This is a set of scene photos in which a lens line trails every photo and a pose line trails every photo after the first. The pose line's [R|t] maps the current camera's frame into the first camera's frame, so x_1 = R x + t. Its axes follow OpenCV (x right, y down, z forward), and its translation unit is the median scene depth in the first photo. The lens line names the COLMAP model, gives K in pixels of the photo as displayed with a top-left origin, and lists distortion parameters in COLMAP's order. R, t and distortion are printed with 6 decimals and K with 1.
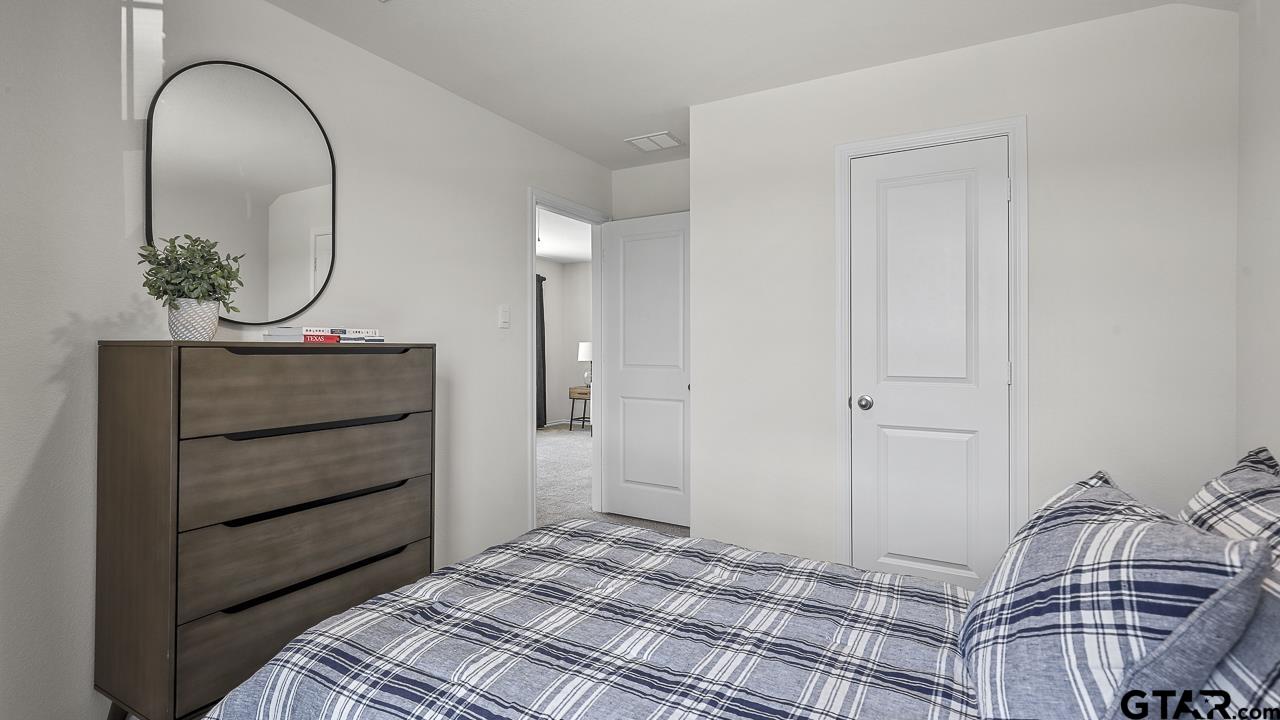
lens RADIAL K [[568.6, 0, 638.6], [0, 568.6, 339.7], [0, 0, 1]] dist [0.000750, 0.000052]
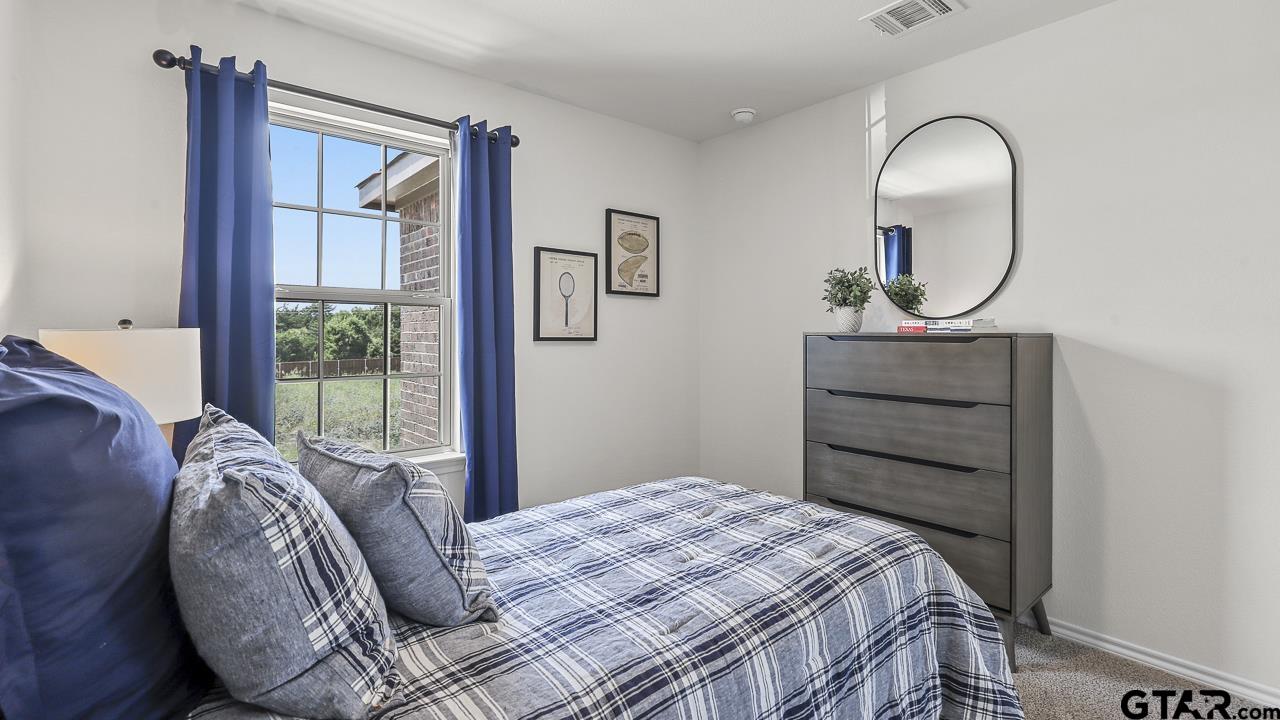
lens RADIAL K [[568.6, 0, 638.6], [0, 568.6, 339.7], [0, 0, 1]] dist [0.000750, 0.000052]
pose [[-0.353994, 0.001036, -0.935247, 0.771057], [0.008422, 0.999962, -0.002080, 0.017037], [0.935210, -0.008613, -0.353989, 0.838187]]
